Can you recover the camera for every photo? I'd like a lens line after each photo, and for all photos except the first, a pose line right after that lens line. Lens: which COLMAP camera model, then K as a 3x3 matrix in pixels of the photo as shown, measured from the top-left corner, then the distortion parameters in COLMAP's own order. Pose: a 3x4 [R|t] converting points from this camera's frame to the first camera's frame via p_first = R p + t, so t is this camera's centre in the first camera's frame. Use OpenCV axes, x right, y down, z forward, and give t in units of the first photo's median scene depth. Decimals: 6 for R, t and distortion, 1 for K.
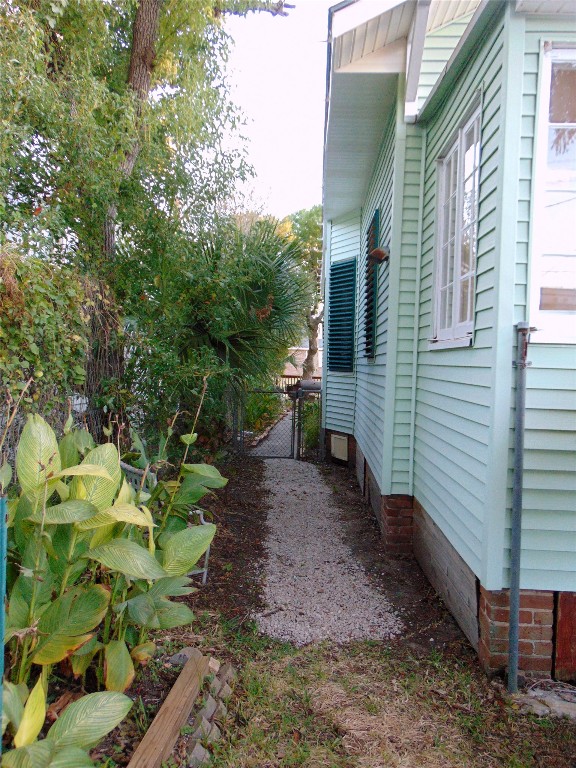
lens RADIAL K [[576.3, 0, 288.3], [0, 576.3, 388.0], [0, 0, 1]] dist [-0.025880, 0.054254]
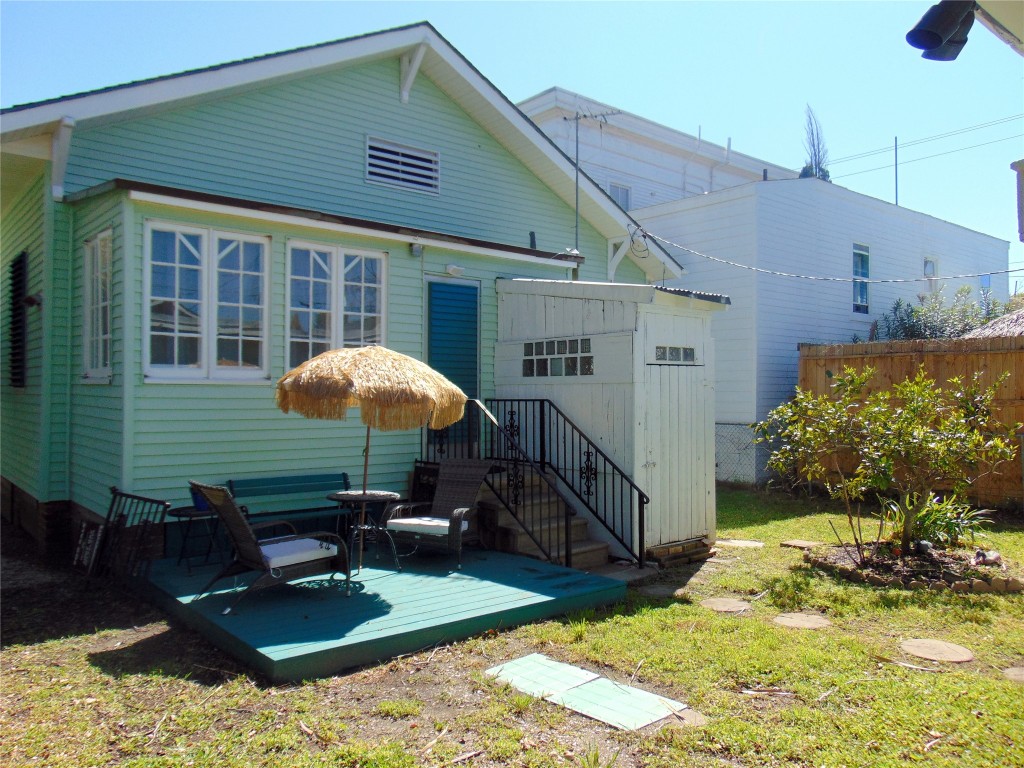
lens RADIAL K [[768.4, 0, 506.9], [0, 768.4, 388.1], [0, 0, 1]] dist [-0.025880, 0.054254]
pose [[0.735214, -0.018049, 0.677594, -0.188492], [0.039440, 0.999091, -0.016182, 0.008476], [-0.676686, 0.038621, 0.735258, -0.786526]]
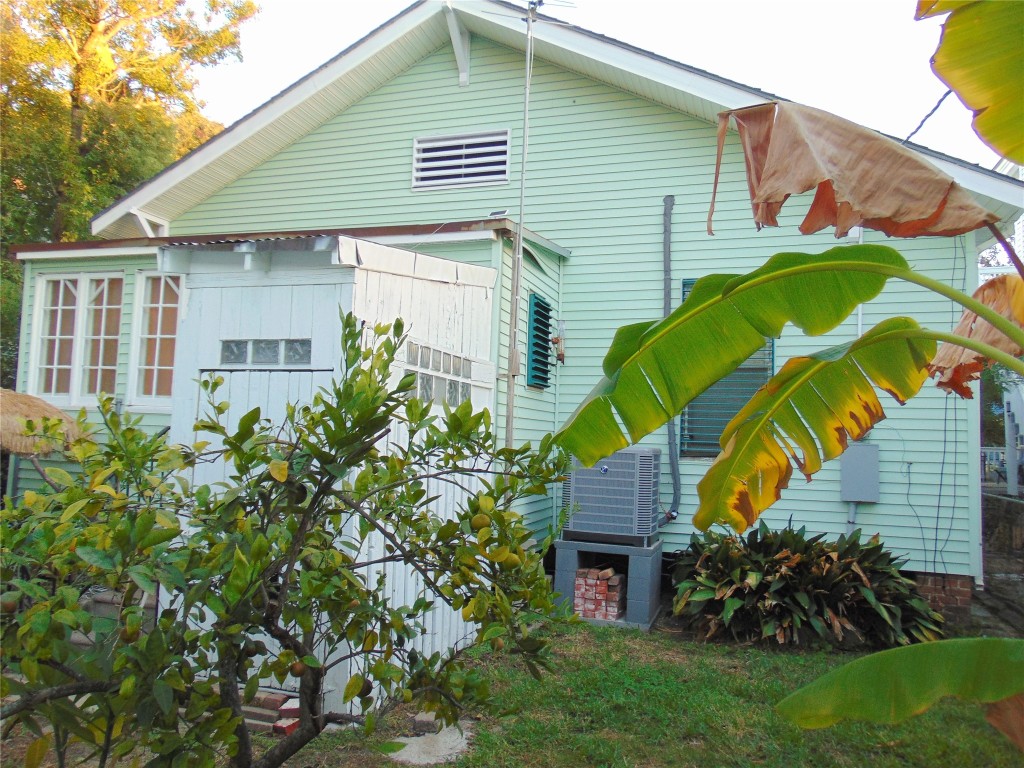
lens RADIAL K [[768.4, 0, 513.7], [0, 768.4, 387.7], [0, 0, 1]] dist [-0.025880, 0.054254]
pose [[0.962417, -0.008468, -0.271443, 1.559762], [-0.021445, 0.994023, -0.107046, 0.059860], [0.270727, 0.108844, 0.956483, -0.670144]]
